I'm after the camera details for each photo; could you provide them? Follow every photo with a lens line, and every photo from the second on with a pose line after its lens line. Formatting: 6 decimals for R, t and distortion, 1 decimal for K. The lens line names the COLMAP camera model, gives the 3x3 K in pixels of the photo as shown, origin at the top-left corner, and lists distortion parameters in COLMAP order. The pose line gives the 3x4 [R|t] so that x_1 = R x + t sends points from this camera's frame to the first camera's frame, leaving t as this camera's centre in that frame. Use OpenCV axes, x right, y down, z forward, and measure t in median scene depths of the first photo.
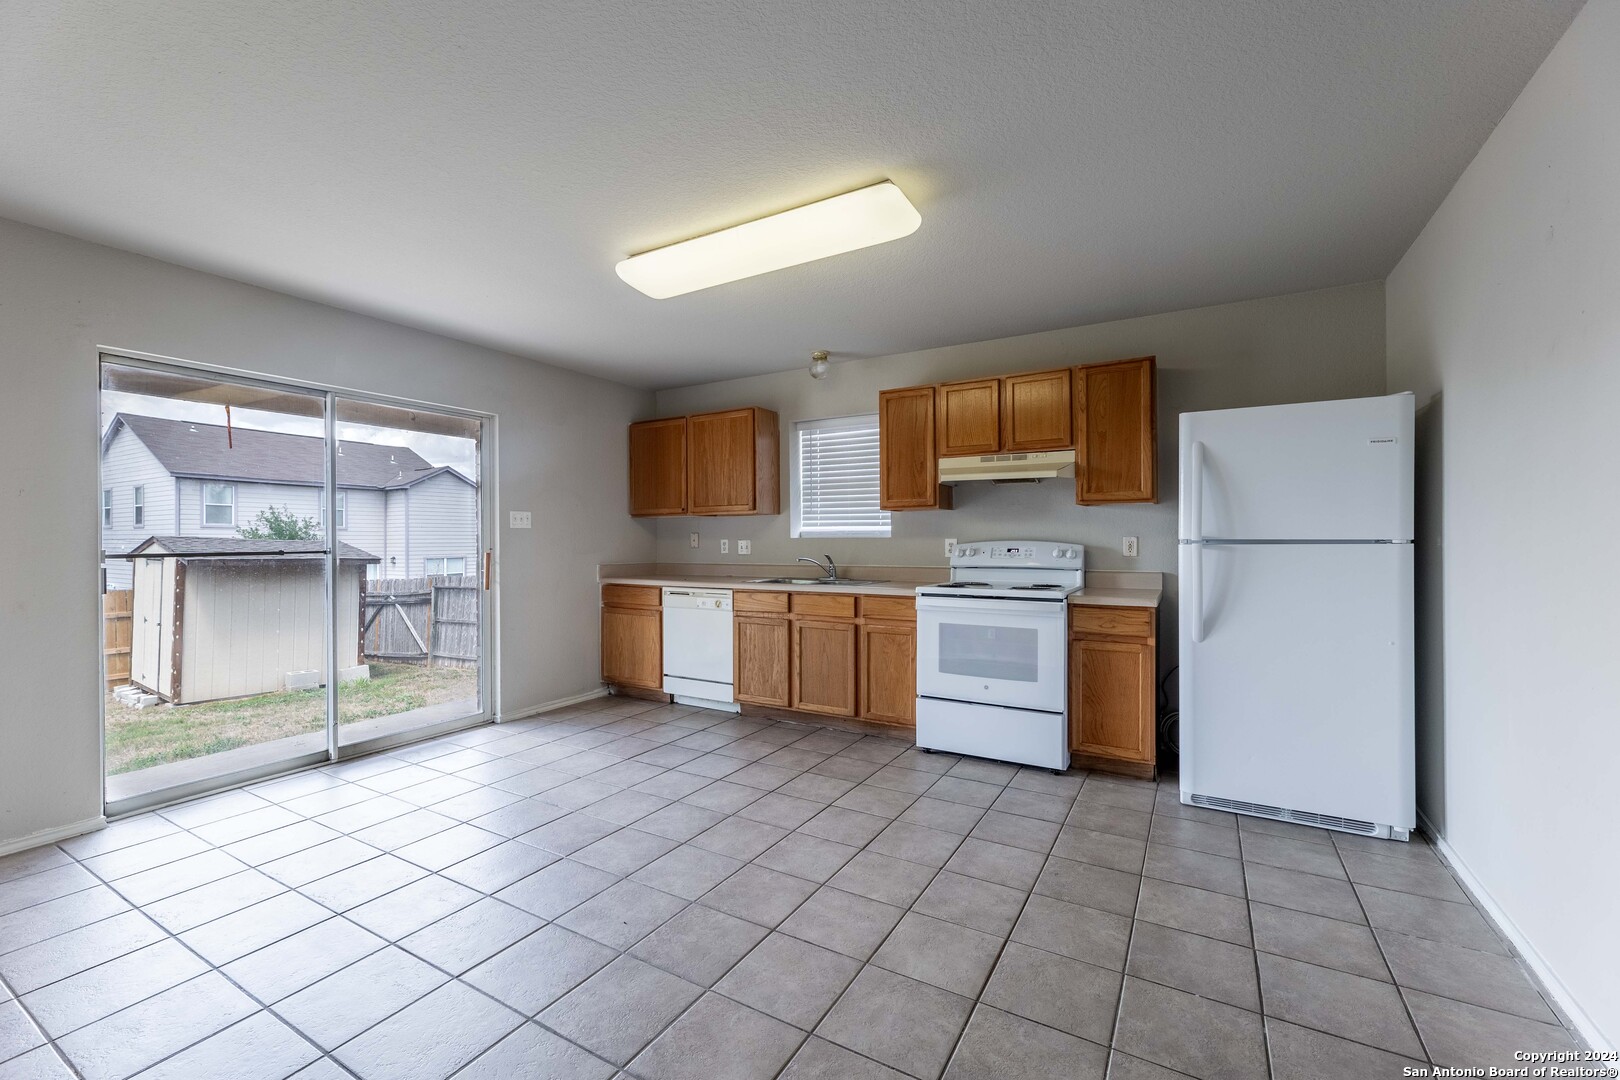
lens RADIAL K [[659.3, 0, 798.8], [0, 659.3, 539.5], [0, 0, 1]] dist [0.003097, 0.000136]
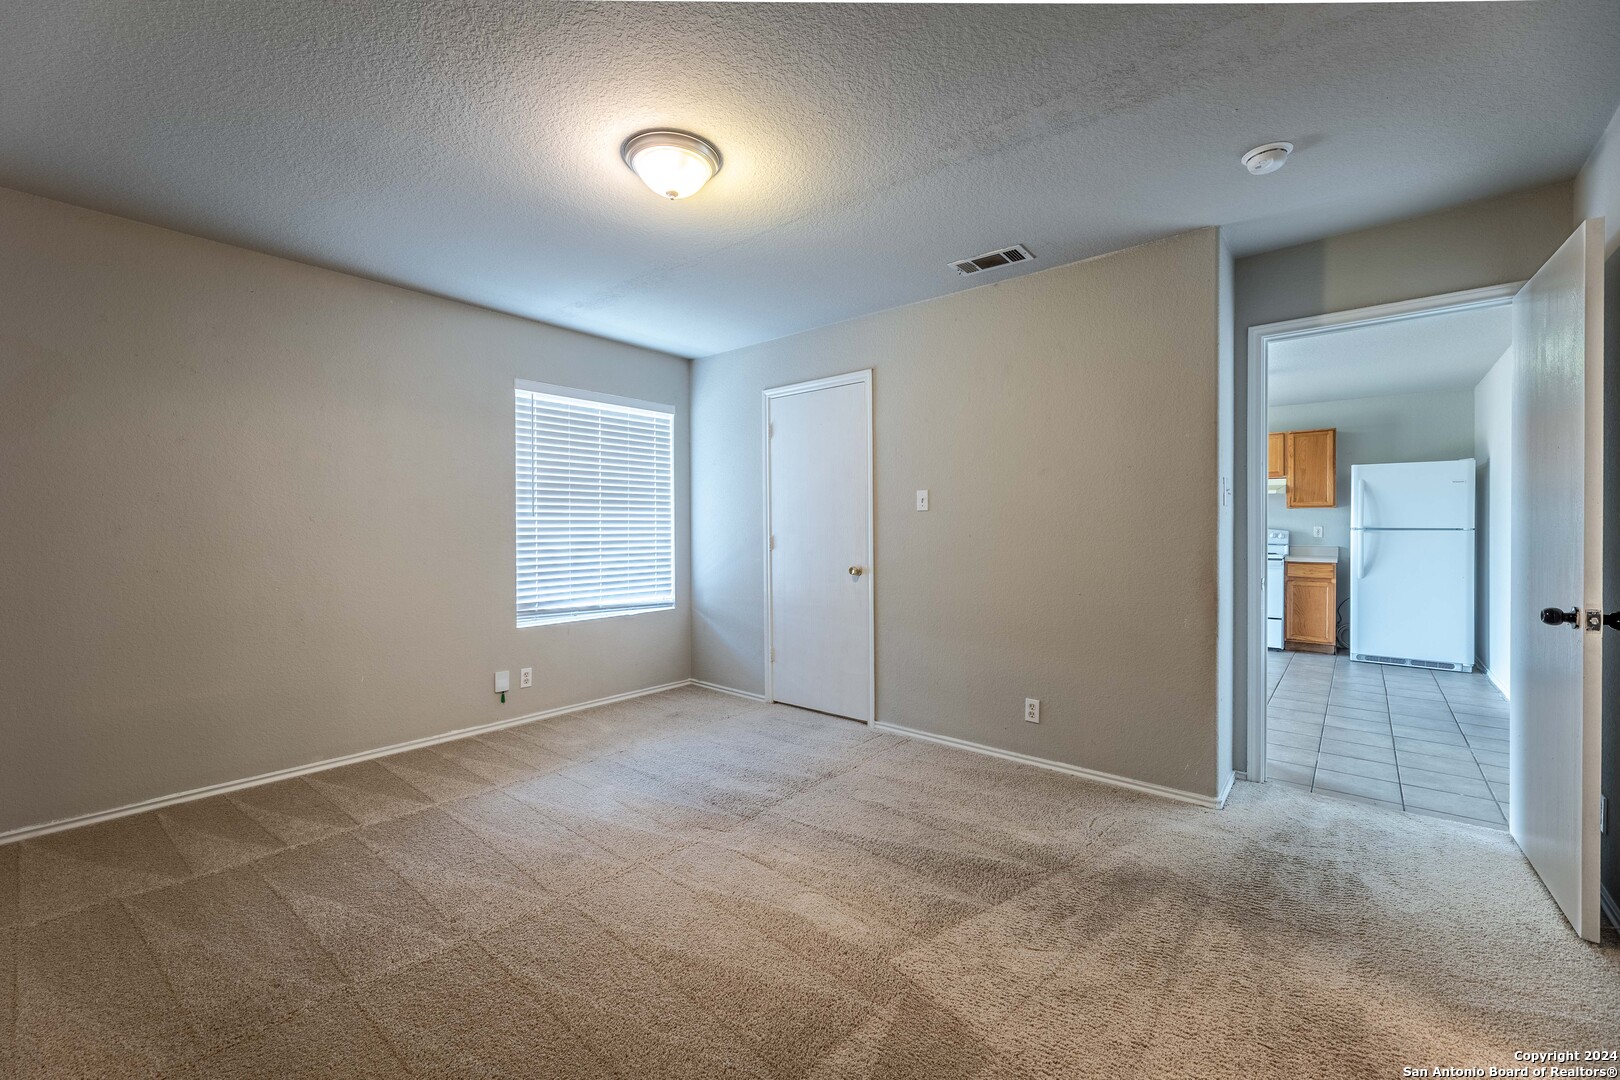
lens RADIAL K [[659.3, 0, 811.3], [0, 659.3, 530.0], [0, 0, 1]] dist [0.003097, 0.000136]
pose [[0.988110, 0.002355, -0.153731, -0.644302], [-0.001236, 0.999972, 0.007379, -0.005390], [0.153744, -0.007102, 0.988085, -1.083317]]
